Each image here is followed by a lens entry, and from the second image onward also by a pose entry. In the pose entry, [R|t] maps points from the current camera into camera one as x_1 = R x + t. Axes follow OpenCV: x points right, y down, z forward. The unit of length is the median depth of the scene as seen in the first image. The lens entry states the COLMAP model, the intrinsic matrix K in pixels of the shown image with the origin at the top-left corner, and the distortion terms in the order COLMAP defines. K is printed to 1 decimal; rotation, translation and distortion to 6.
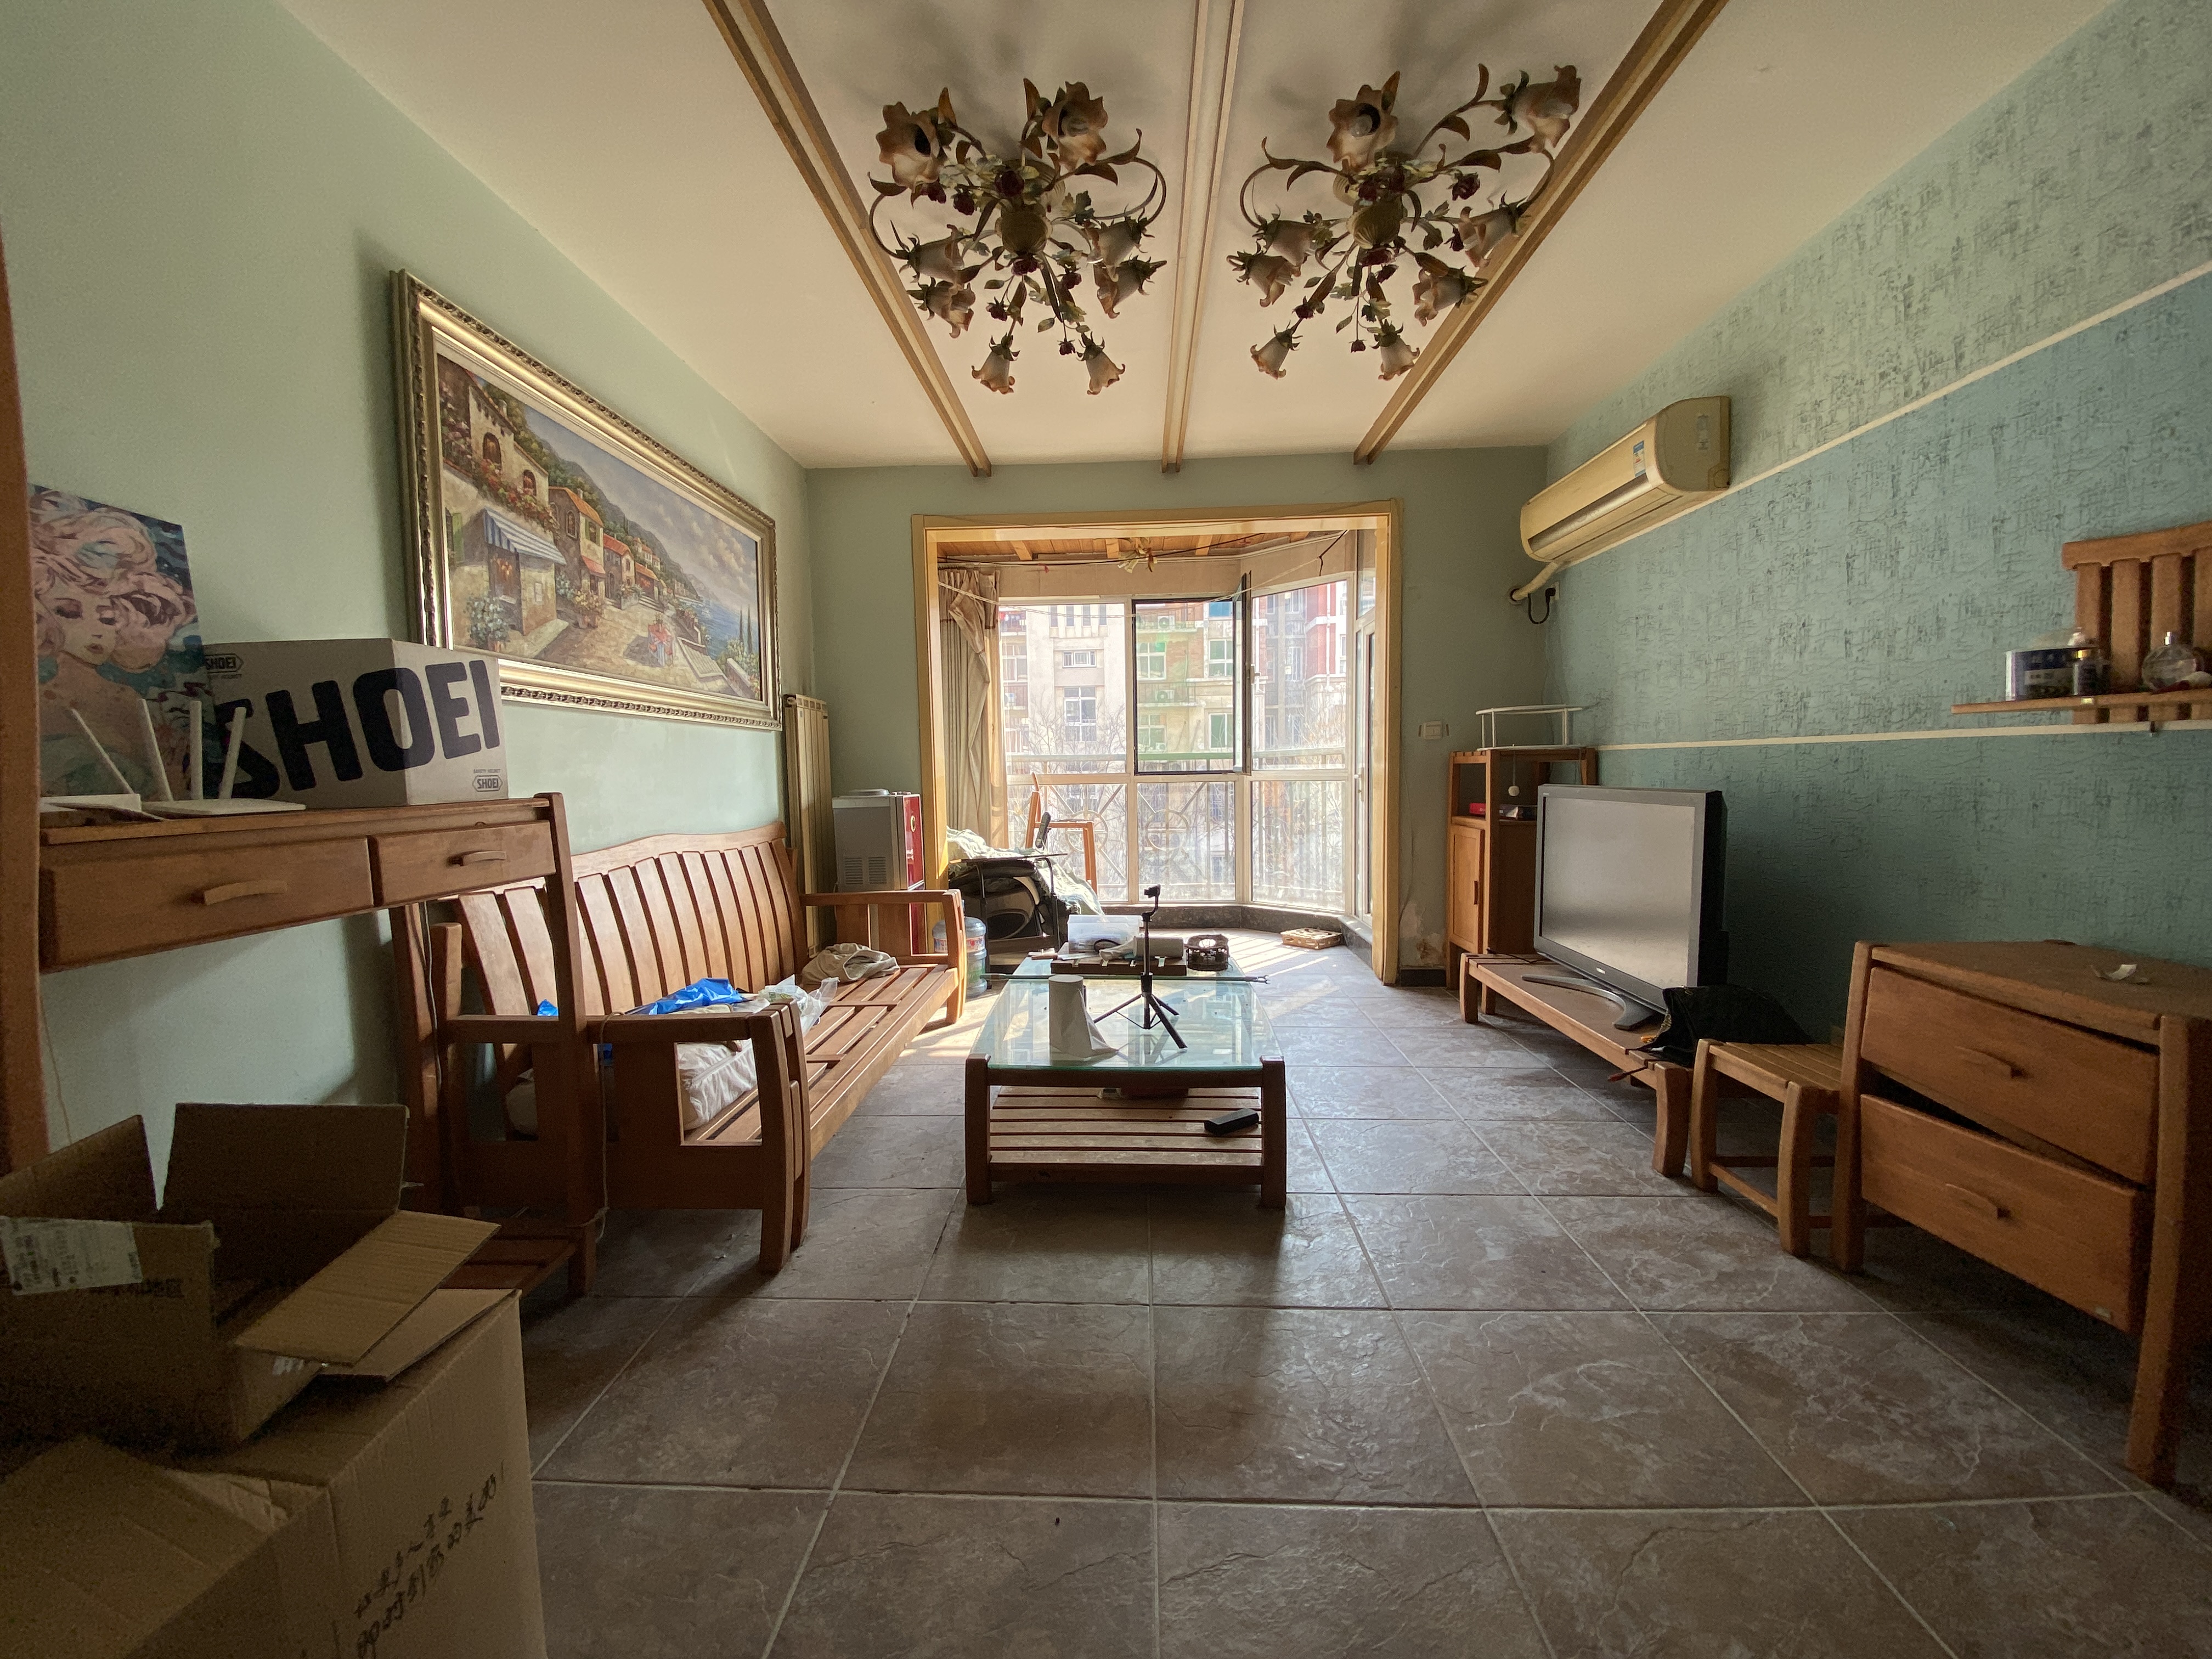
lens RADIAL K [[899.4, 0, 1106.6], [0, 899.4, 834.4], [0, 0, 1]] dist [0.025576, -0.020999]
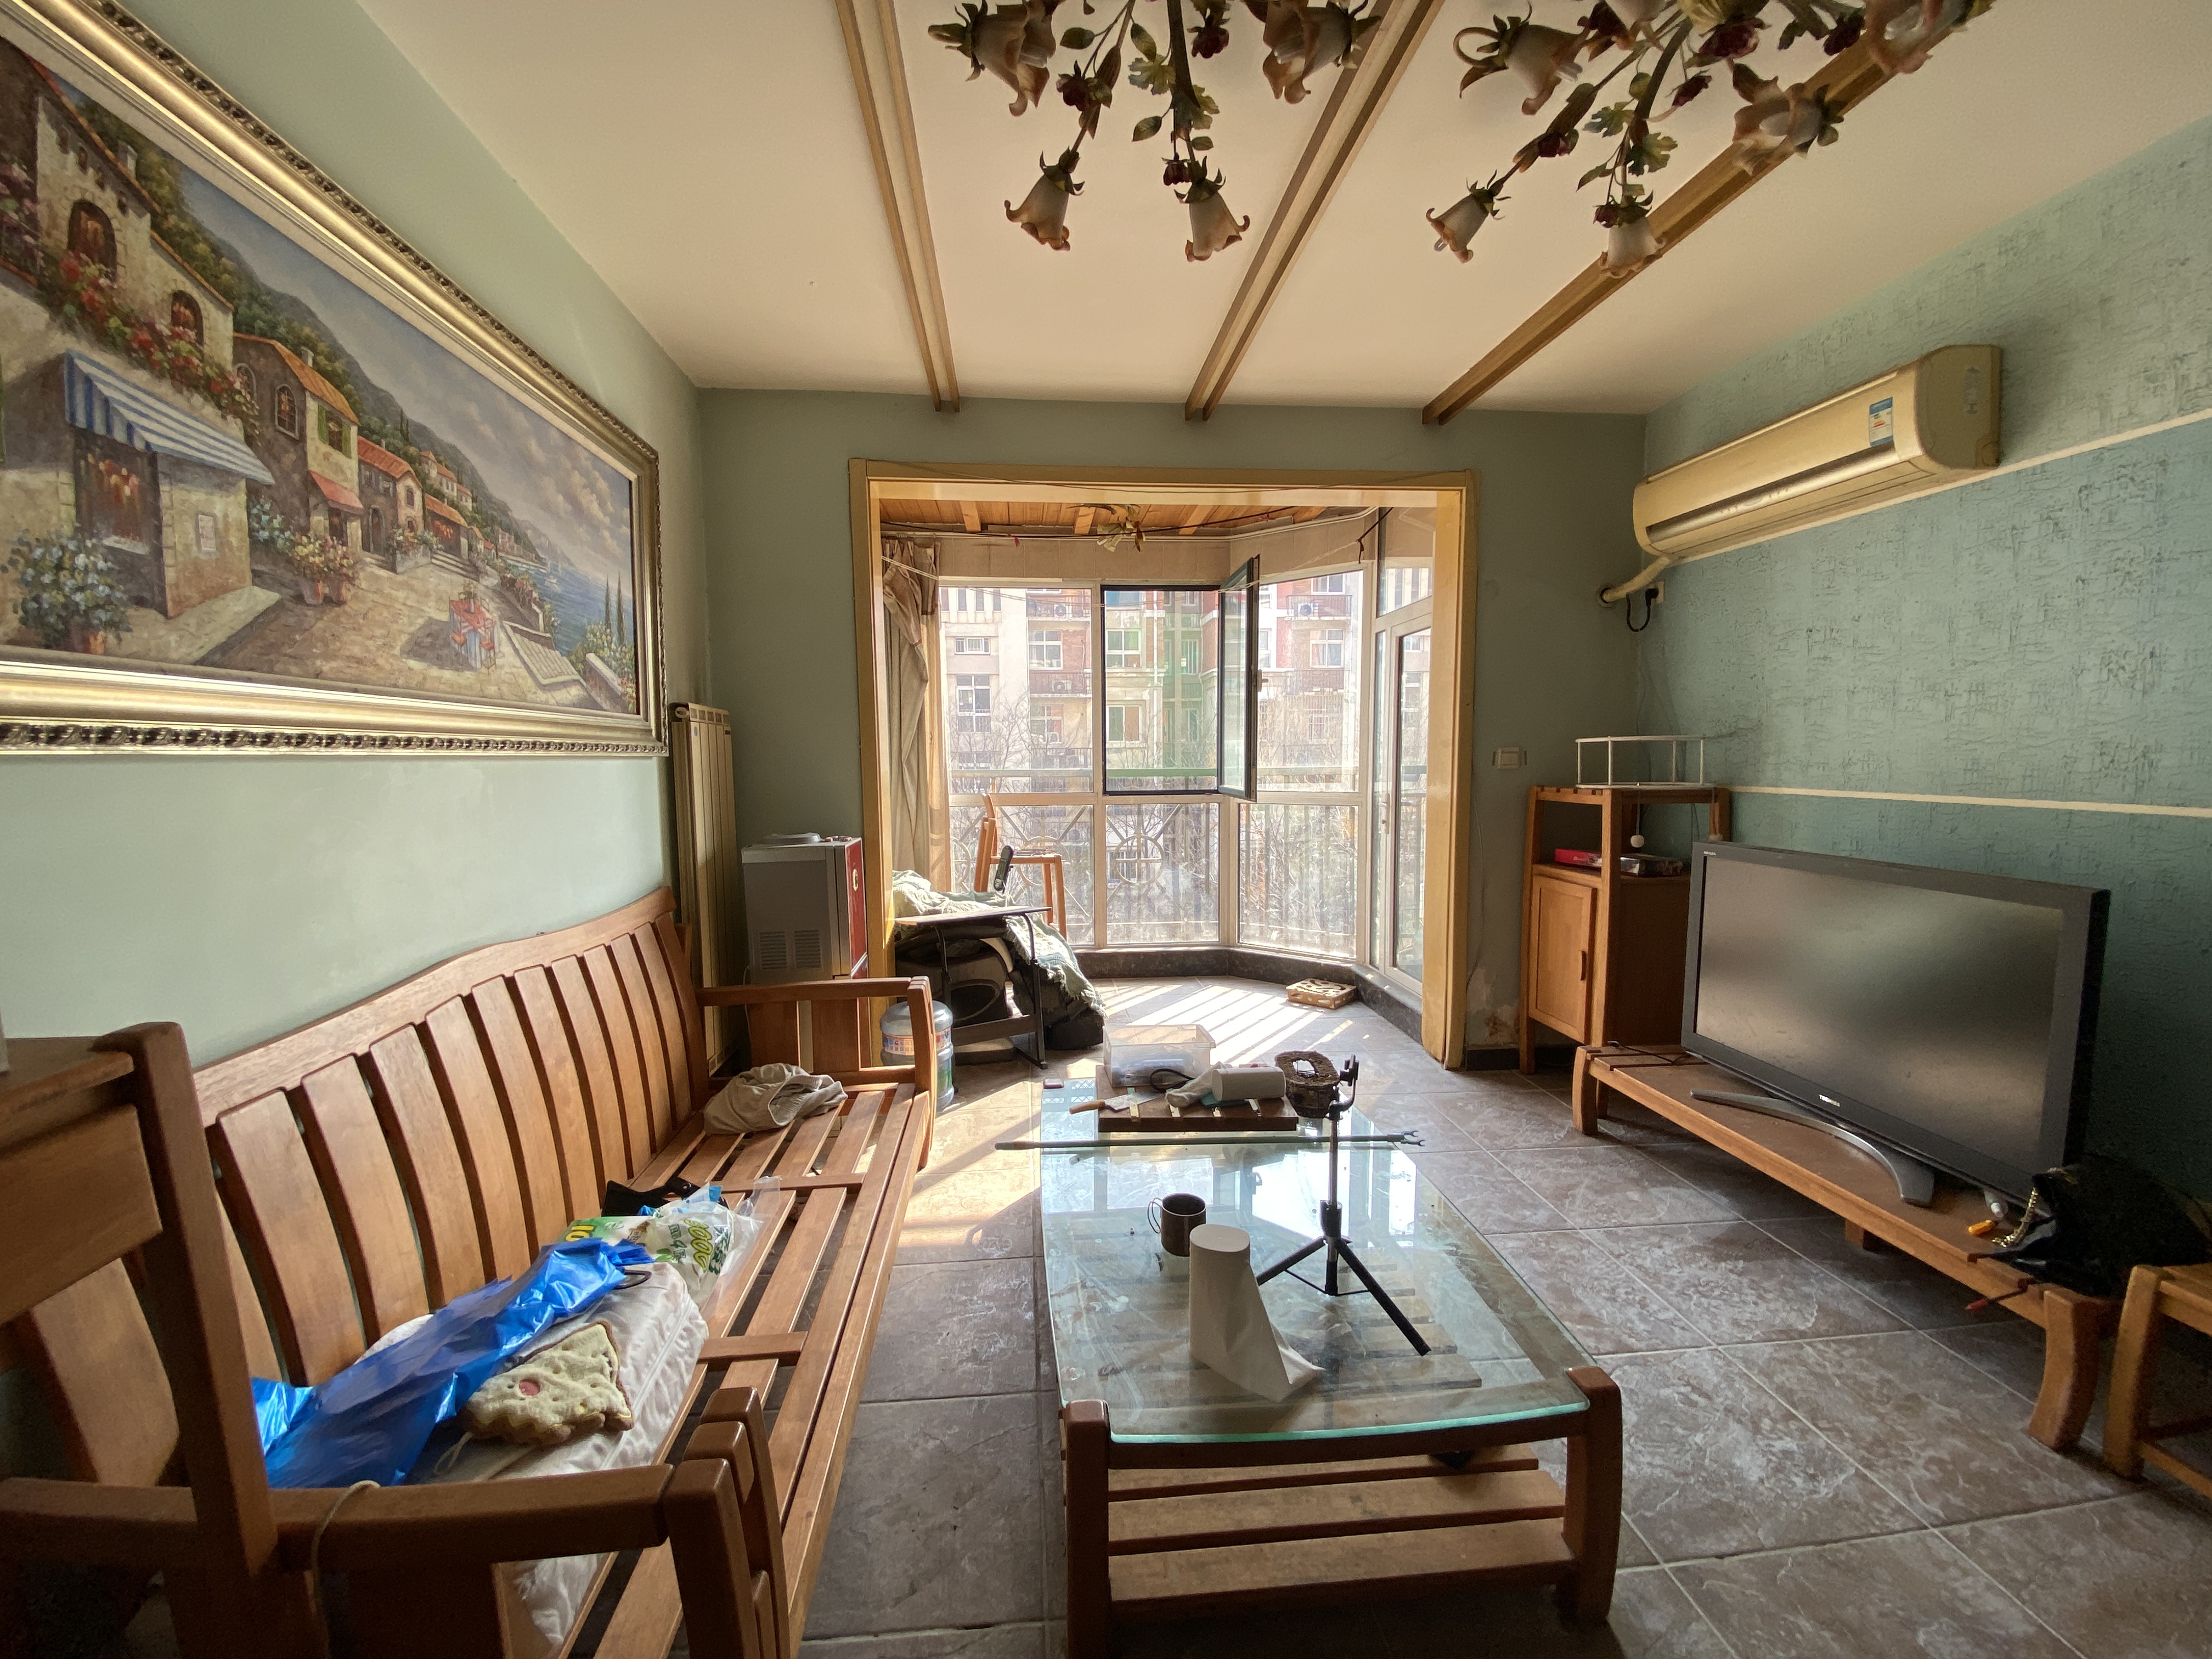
lens RADIAL K [[899.4, 0, 1106.6], [0, 899.4, 834.4], [0, 0, 1]] dist [0.025576, -0.020999]
pose [[0.991305, -0.002220, 0.131565, -0.154050], [0.000358, 0.999900, 0.014169, -0.084503], [-0.131584, -0.013999, 0.991206, 0.343862]]
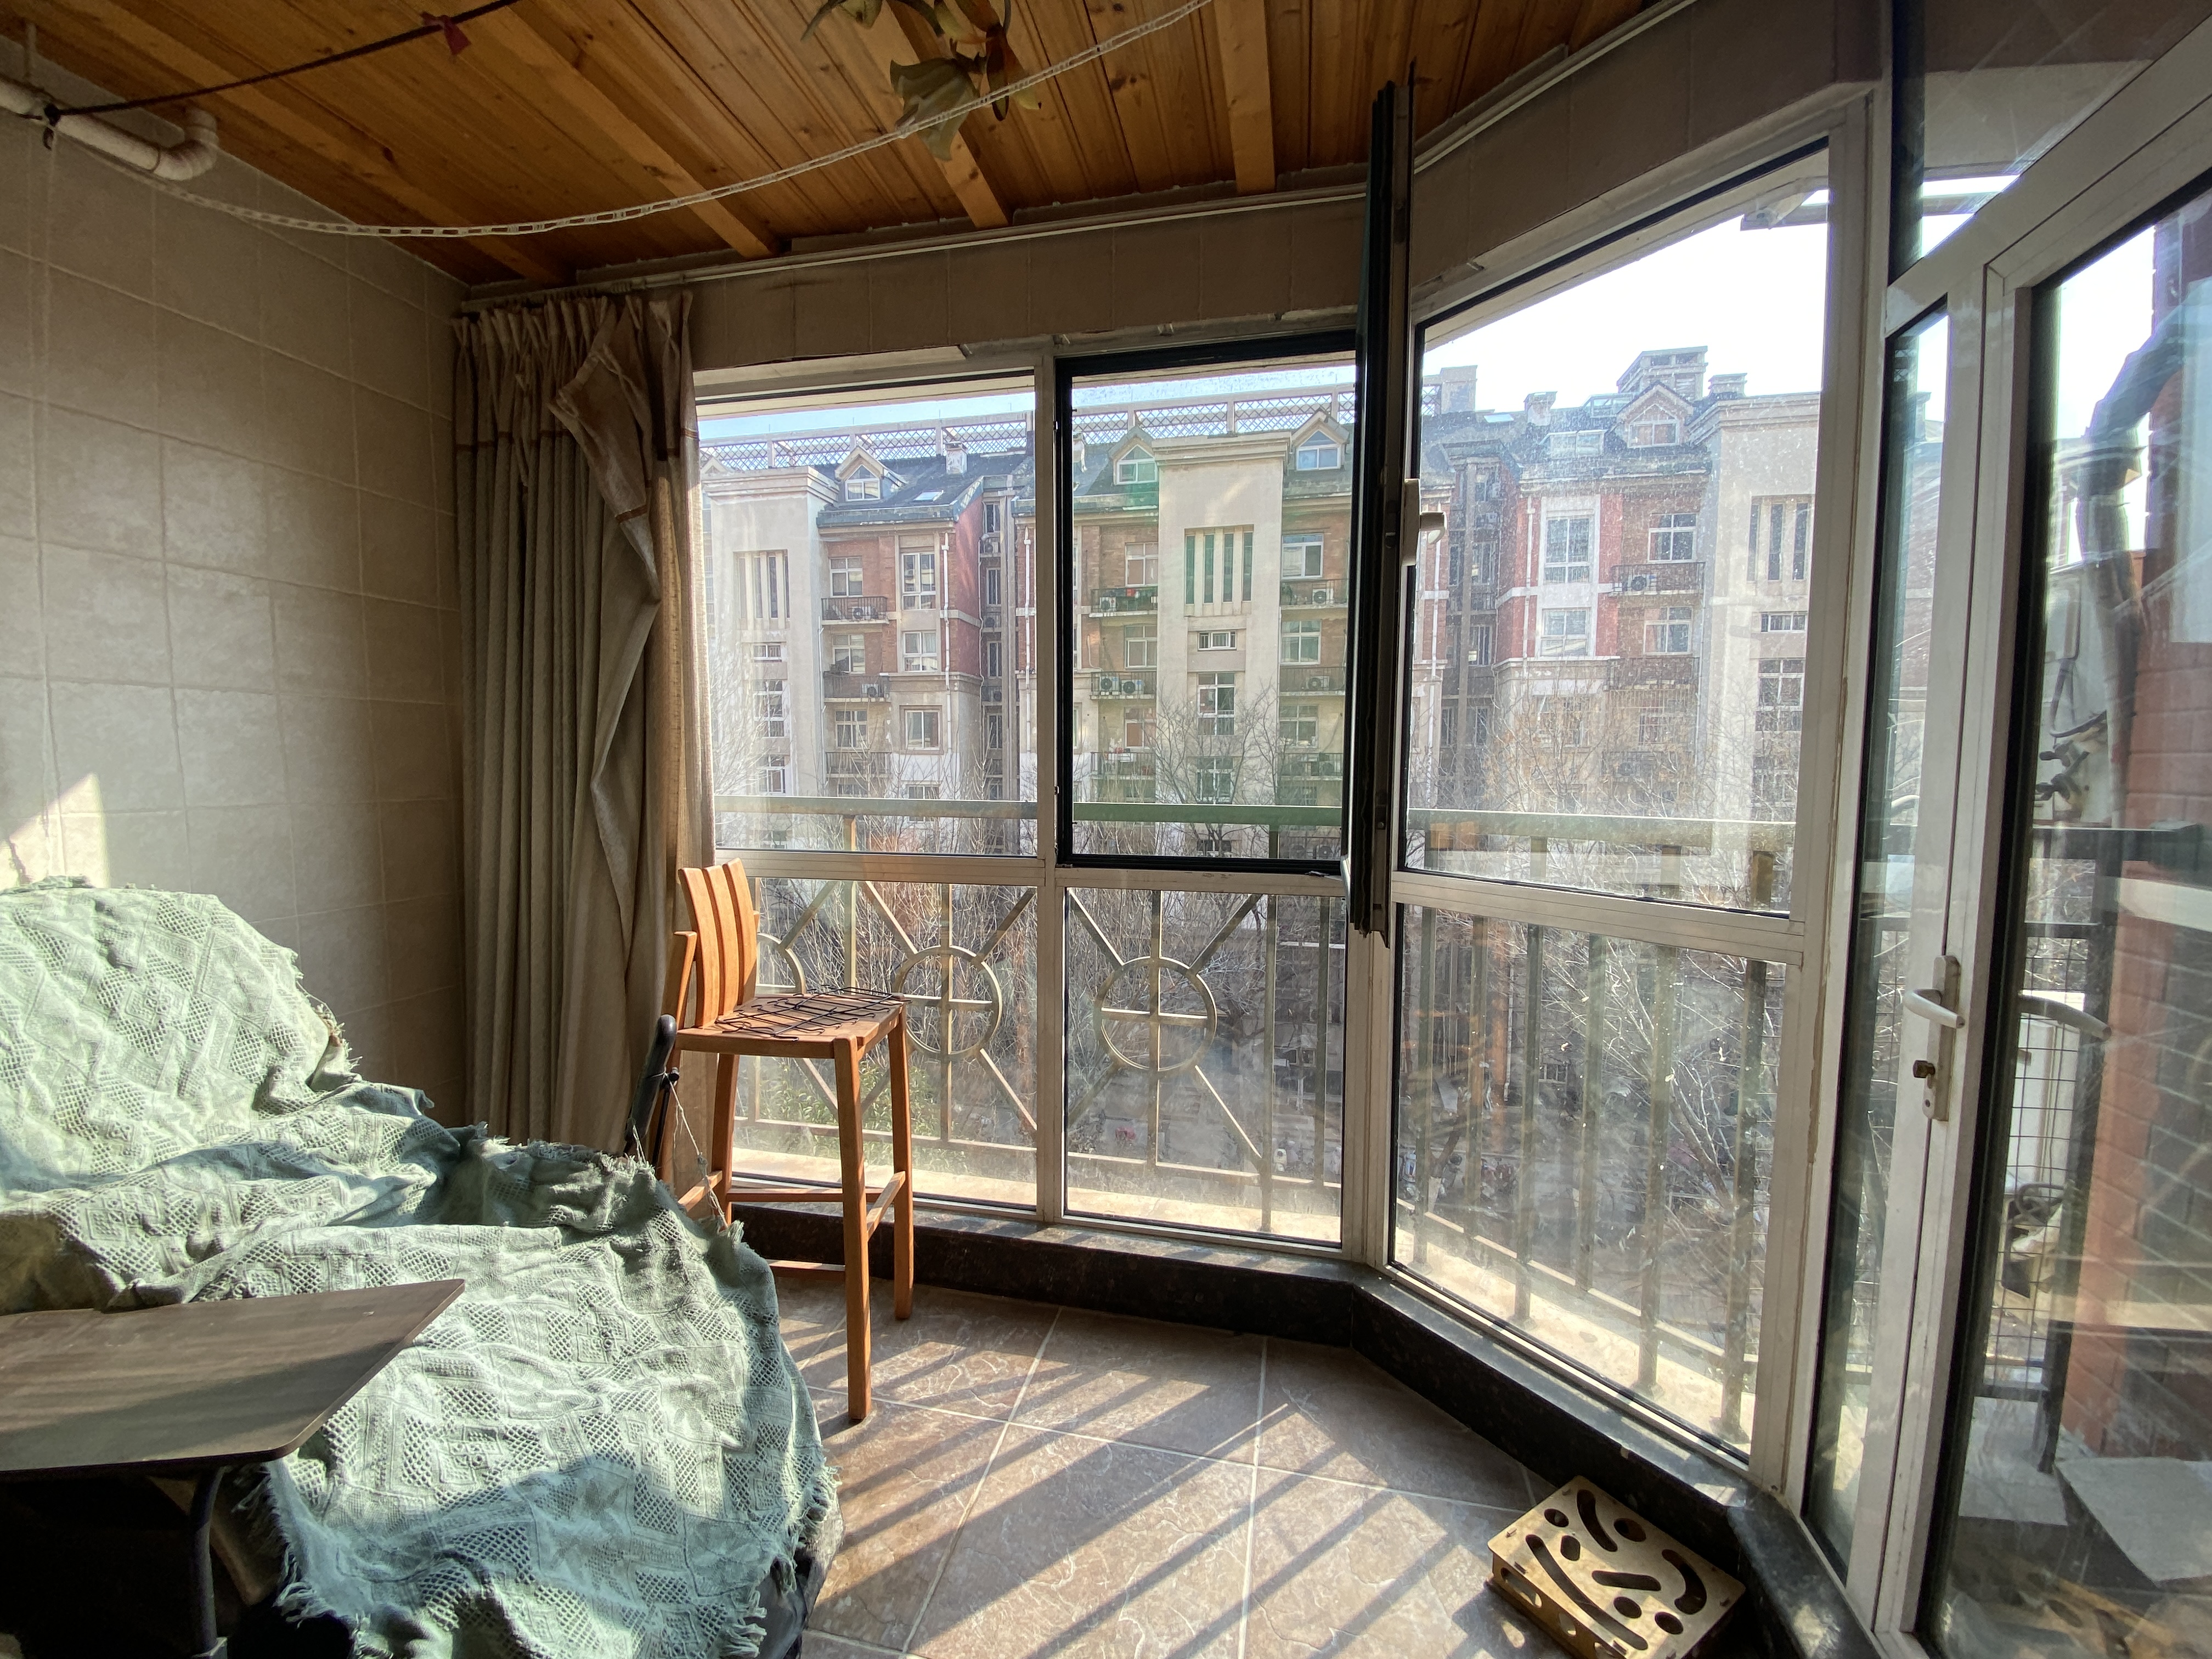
lens RADIAL K [[899.4, 0, 1106.6], [0, 899.4, 834.4], [0, 0, 1]] dist [0.025576, -0.020999]
pose [[0.983902, 0.031976, -0.175827, 0.228678], [-0.030174, 0.999461, 0.012917, -0.171434], [0.176146, -0.007404, 0.984336, 1.328452]]
